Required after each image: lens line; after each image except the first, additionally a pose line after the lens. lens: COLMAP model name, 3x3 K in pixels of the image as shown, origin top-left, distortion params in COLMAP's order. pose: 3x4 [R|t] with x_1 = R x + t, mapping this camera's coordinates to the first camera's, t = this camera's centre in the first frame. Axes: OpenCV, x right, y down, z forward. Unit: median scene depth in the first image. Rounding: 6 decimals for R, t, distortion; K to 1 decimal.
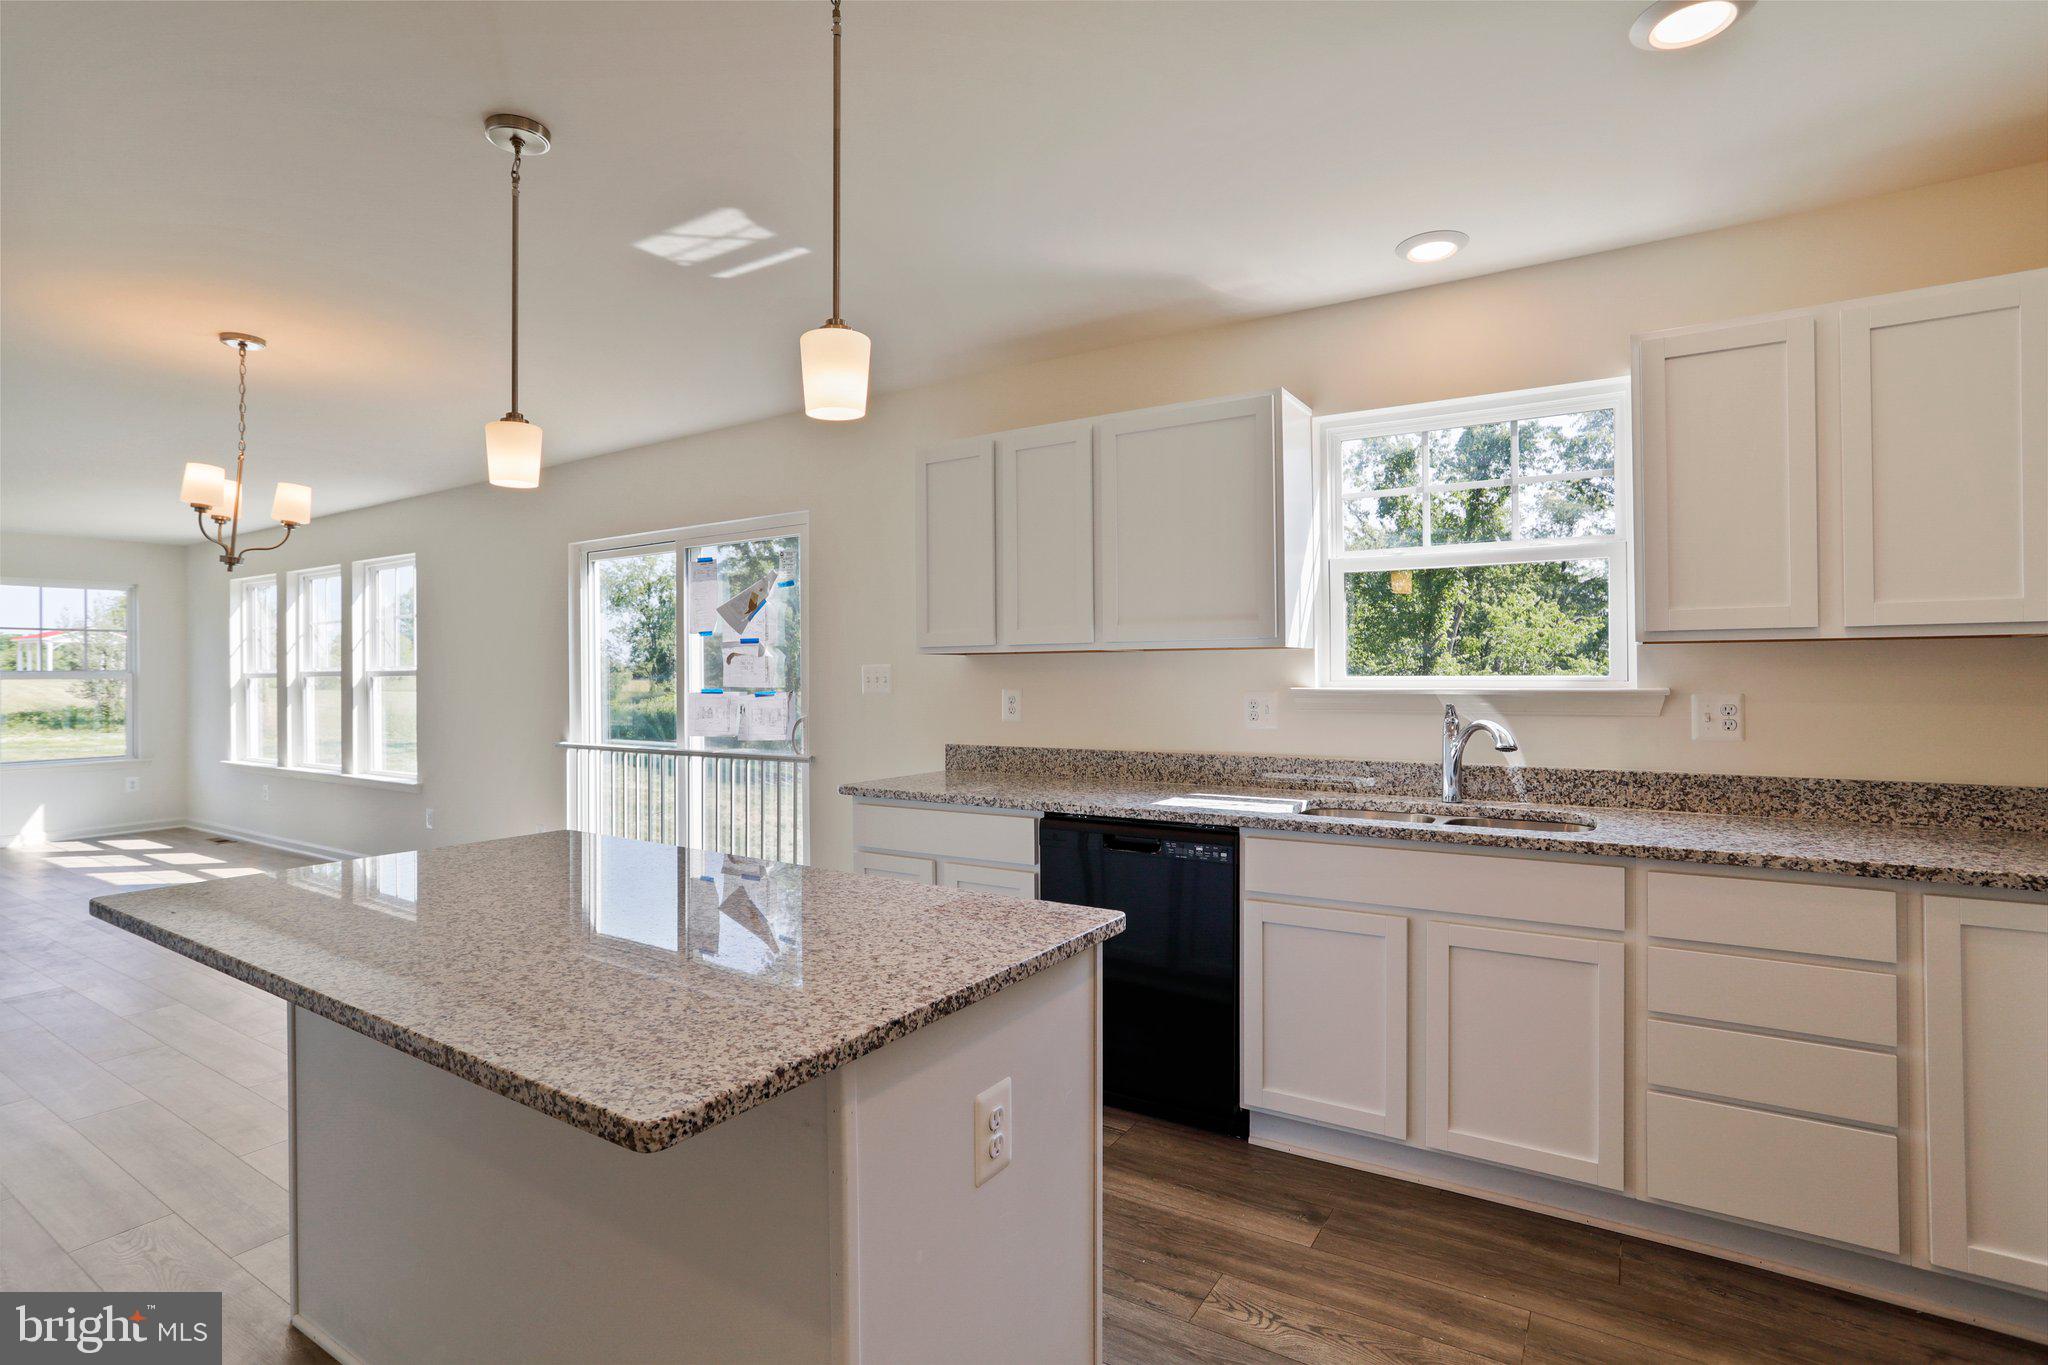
lens RADIAL K [[992.0, 0, 1015.8], [0, 992.0, 672.4], [0, 0, 1]] dist [-0.046818, 0.022105]
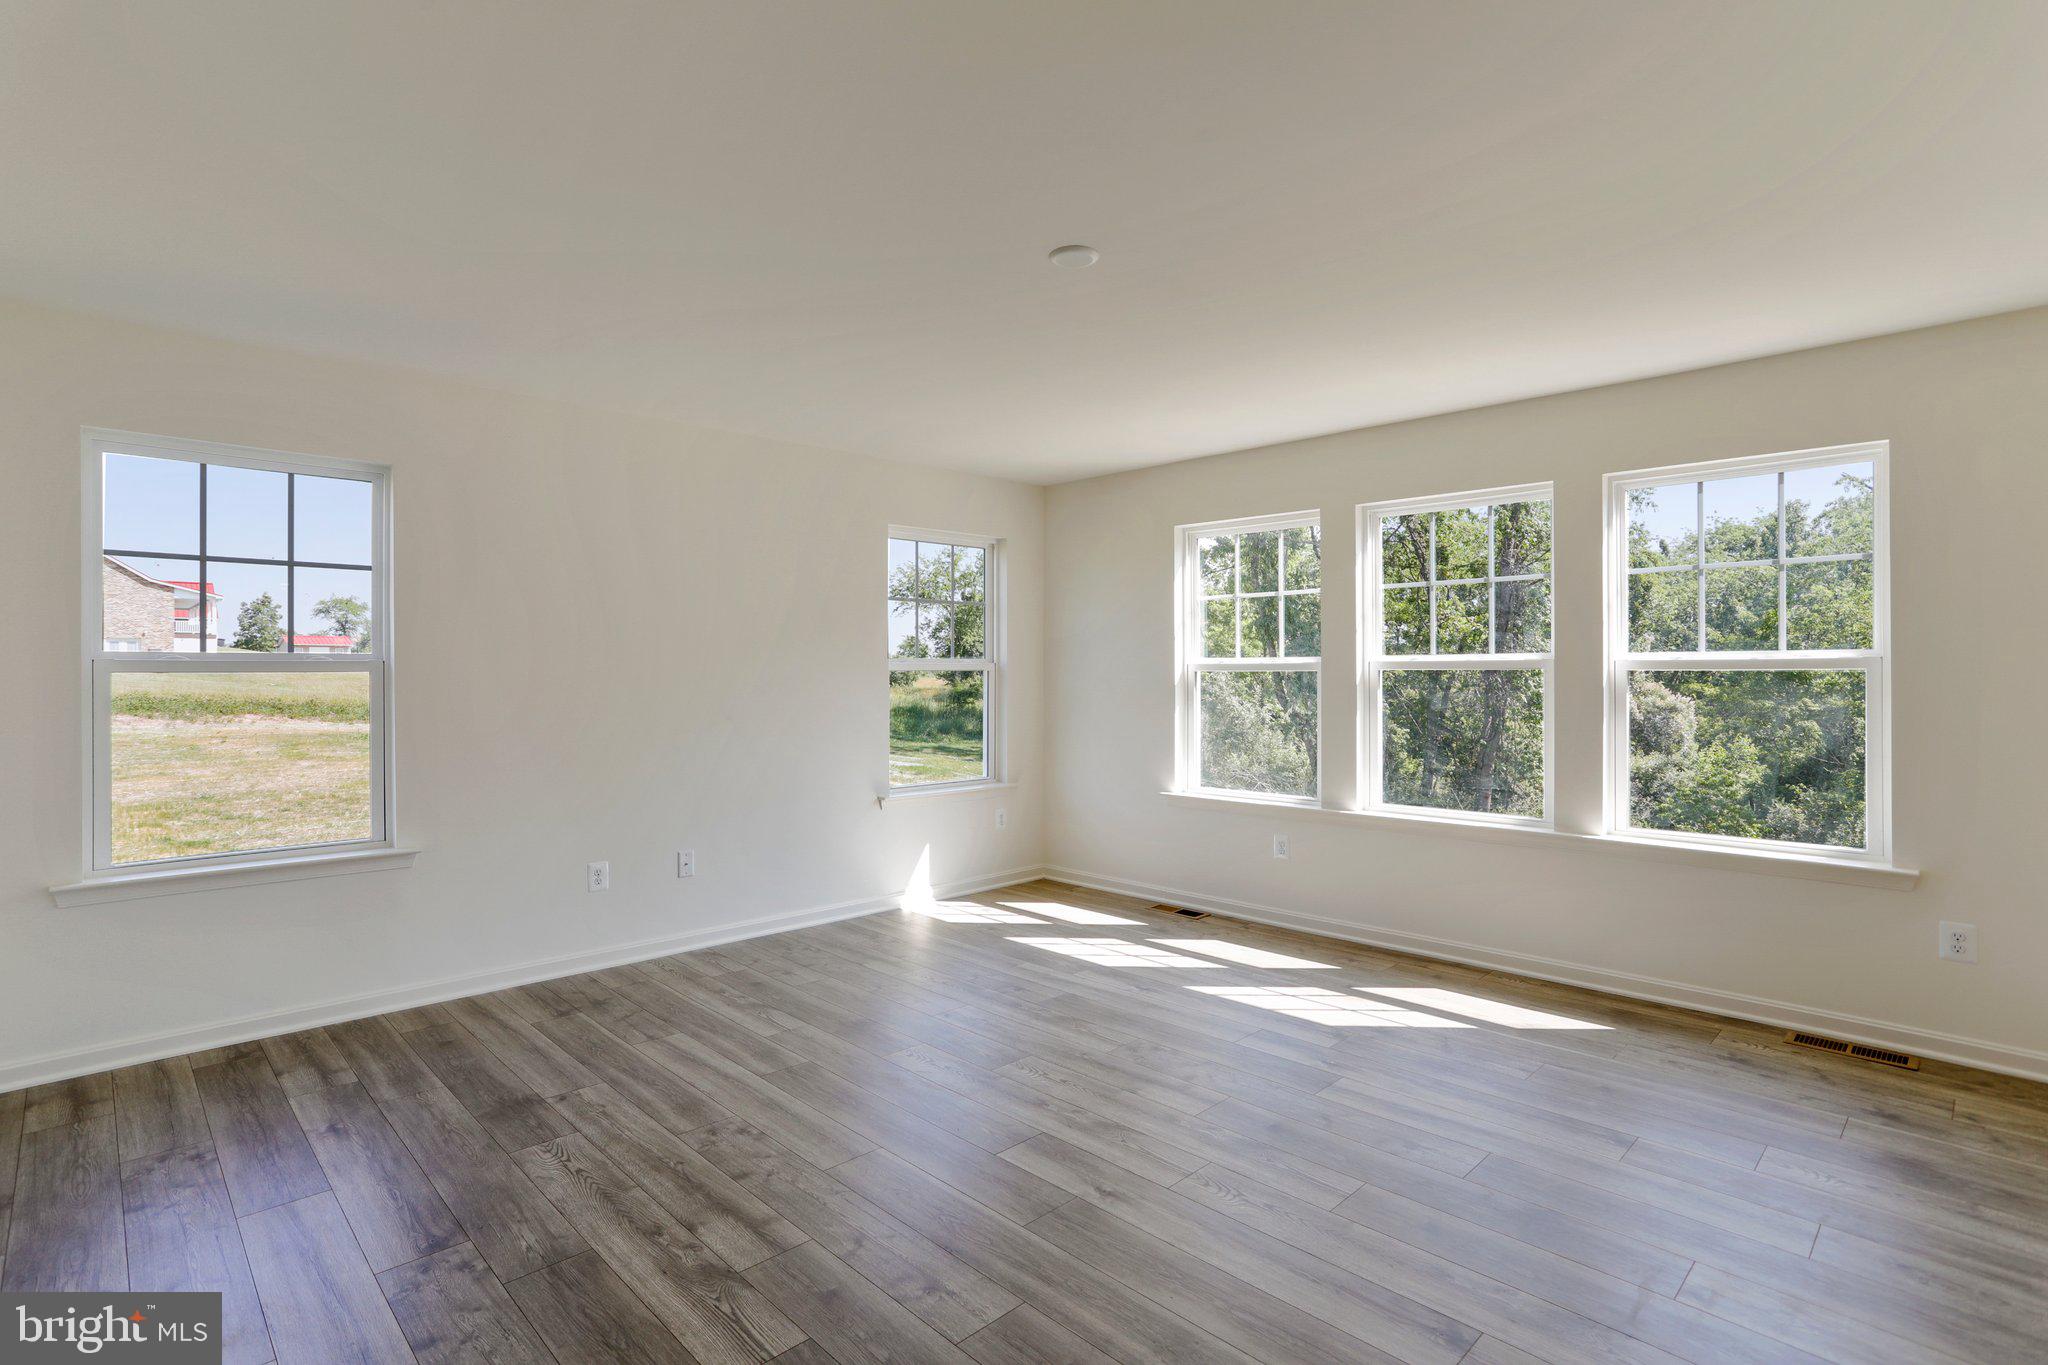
lens RADIAL K [[992.0, 0, 1015.8], [0, 992.0, 672.4], [0, 0, 1]] dist [-0.046818, 0.022105]
pose [[0.974063, 0.002761, -0.226261, -1.998649], [-0.001972, 0.999991, 0.003711, 0.012160], [0.226270, -0.003169, 0.974060, 0.790283]]
